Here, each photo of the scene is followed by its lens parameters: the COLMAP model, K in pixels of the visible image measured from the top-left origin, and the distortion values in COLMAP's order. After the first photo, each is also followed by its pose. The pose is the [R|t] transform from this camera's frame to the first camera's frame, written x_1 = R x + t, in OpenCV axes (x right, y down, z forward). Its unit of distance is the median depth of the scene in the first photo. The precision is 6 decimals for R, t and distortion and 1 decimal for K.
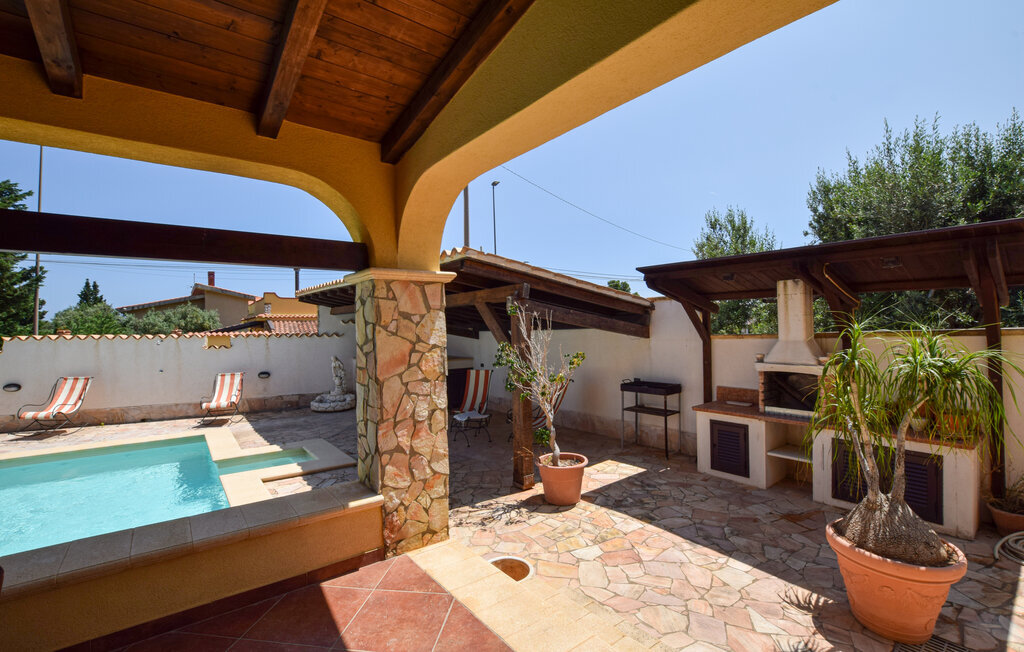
lens RADIAL K [[451.2, 0, 512.0], [0, 451.2, 326.0], [0, 0, 1]] dist [-0.046198, 0.011639]
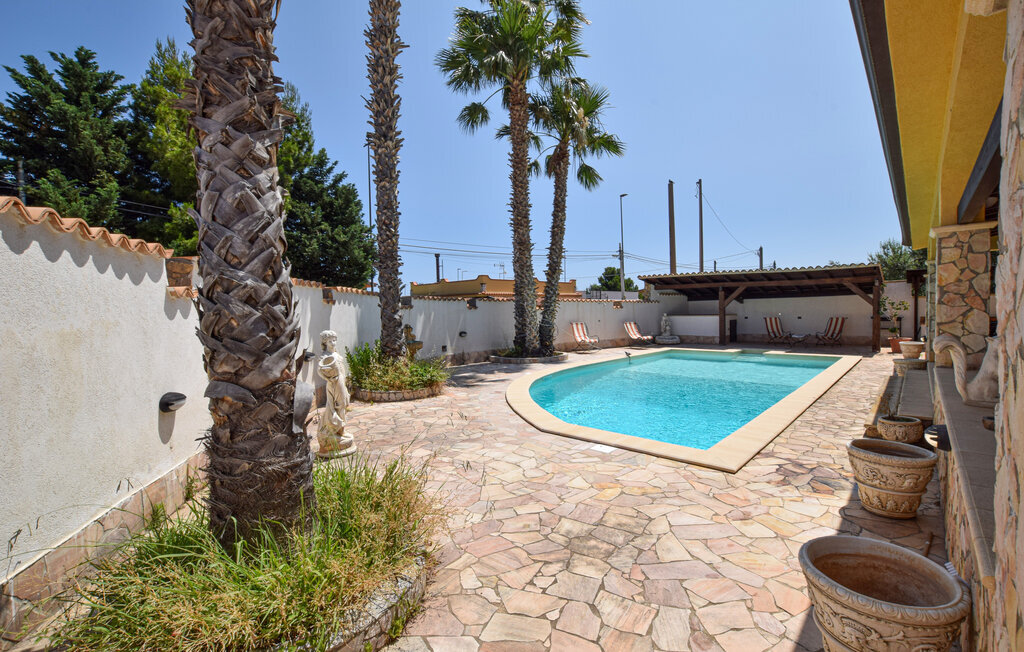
lens RADIAL K [[451.2, 0, 512.0], [0, 451.2, 326.0], [0, 0, 1]] dist [-0.046198, 0.011639]
pose [[0.986796, -0.009107, 0.161713, -1.618669], [0.003469, 0.999377, 0.035109, 0.067841], [-0.161933, -0.034084, 0.986213, -0.776575]]
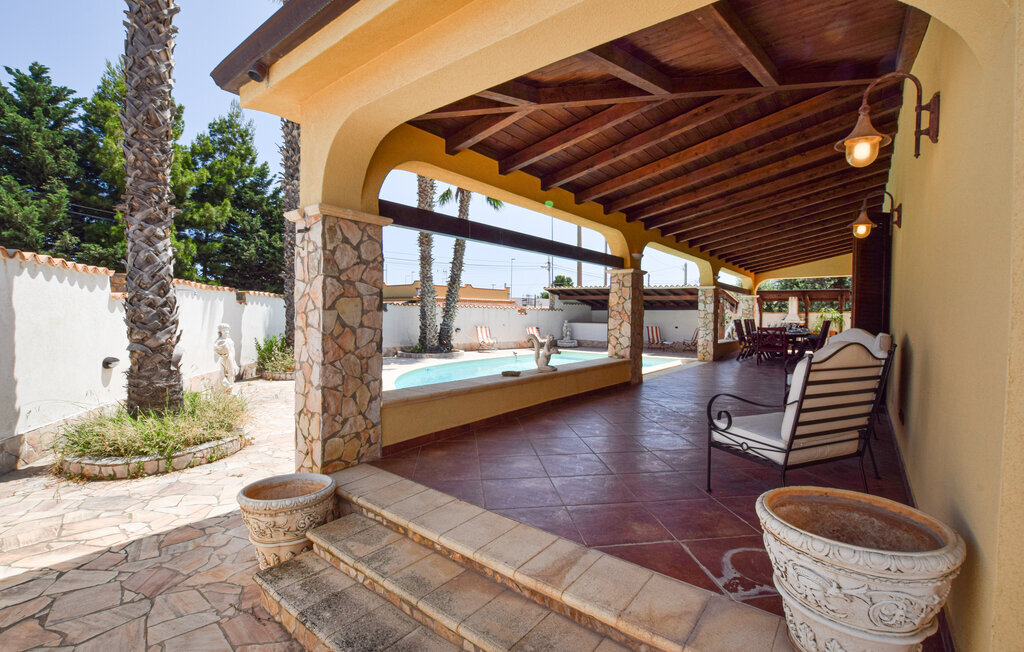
lens RADIAL K [[451.2, 0, 512.0], [0, 451.2, 326.0], [0, 0, 1]] dist [-0.046198, 0.011639]
pose [[0.970831, 0.021010, 0.238843, -1.427984], [-0.027869, 0.999289, 0.025378, 0.061268], [-0.238140, -0.031294, 0.970726, -1.120799]]
